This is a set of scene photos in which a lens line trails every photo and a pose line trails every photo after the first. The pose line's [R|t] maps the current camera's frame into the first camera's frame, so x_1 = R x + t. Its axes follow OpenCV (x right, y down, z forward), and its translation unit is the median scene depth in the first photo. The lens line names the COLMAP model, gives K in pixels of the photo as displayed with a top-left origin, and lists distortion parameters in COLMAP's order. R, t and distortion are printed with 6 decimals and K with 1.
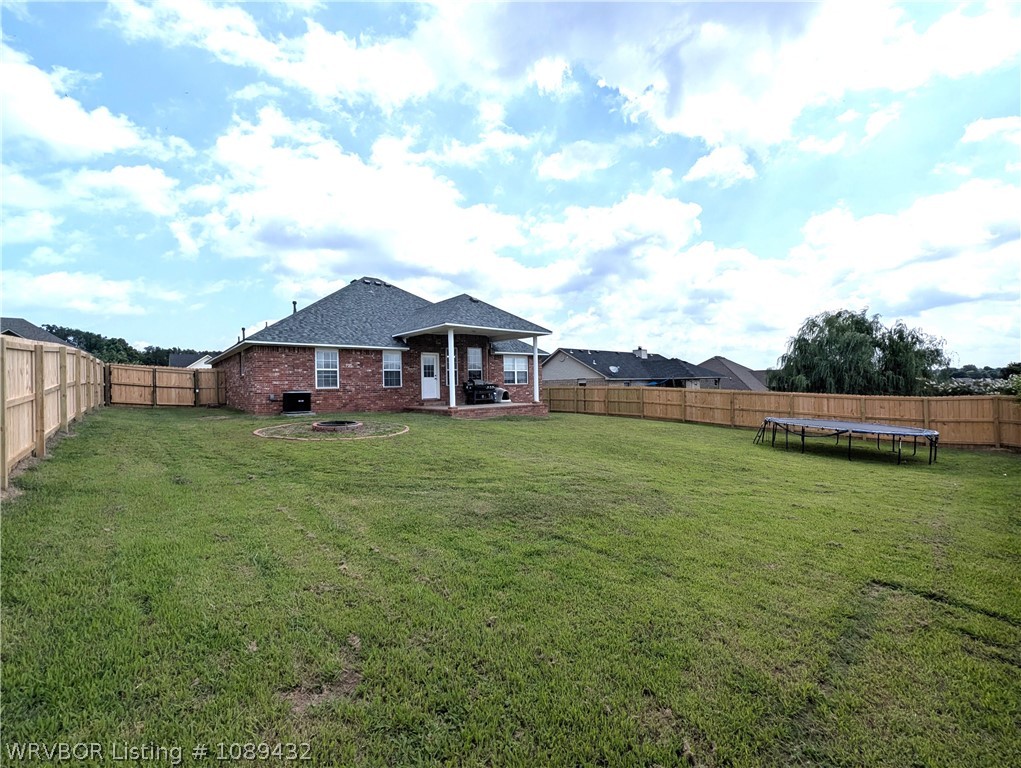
lens RADIAL K [[413.9, 0, 505.2], [0, 413.9, 378.0], [0, 0, 1]] dist [0.029230, 0.000195]
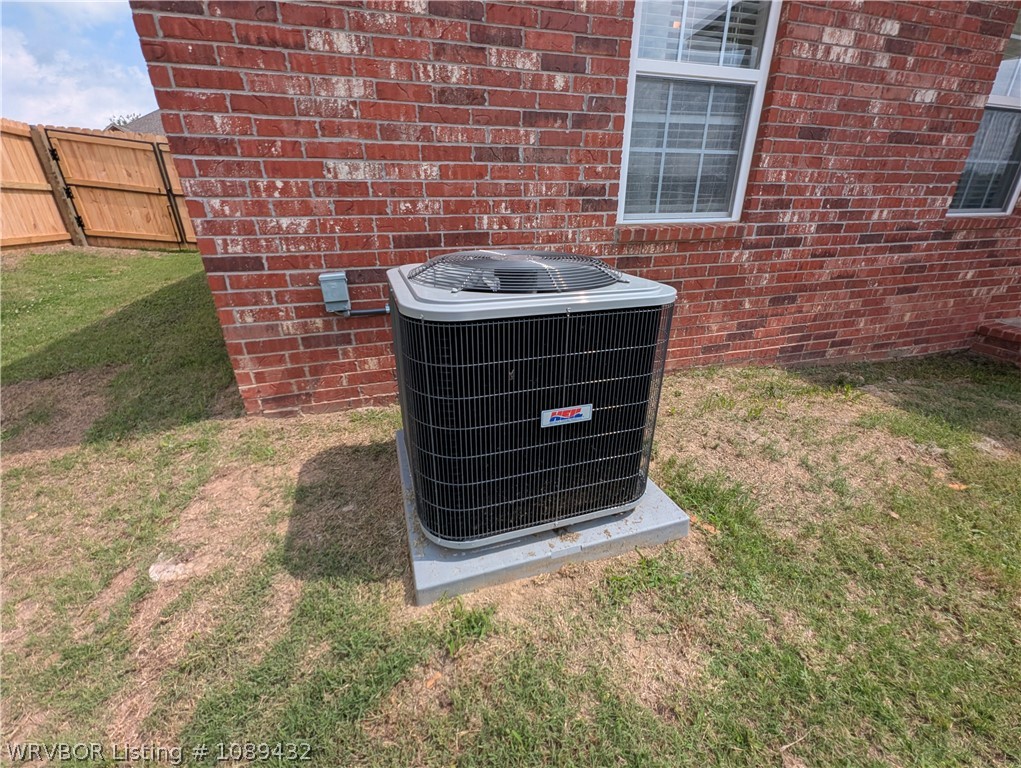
lens RADIAL K [[415.5, 0, 511.0], [0, 415.5, 377.0], [0, 0, 1]] dist [0.002134, 0.000157]
pose [[0.914181, 0.173282, -0.366395, -0.405164], [-0.007553, 0.911125, 0.412060, 0.013884], [0.405235, -0.373930, 0.834243, 0.802242]]
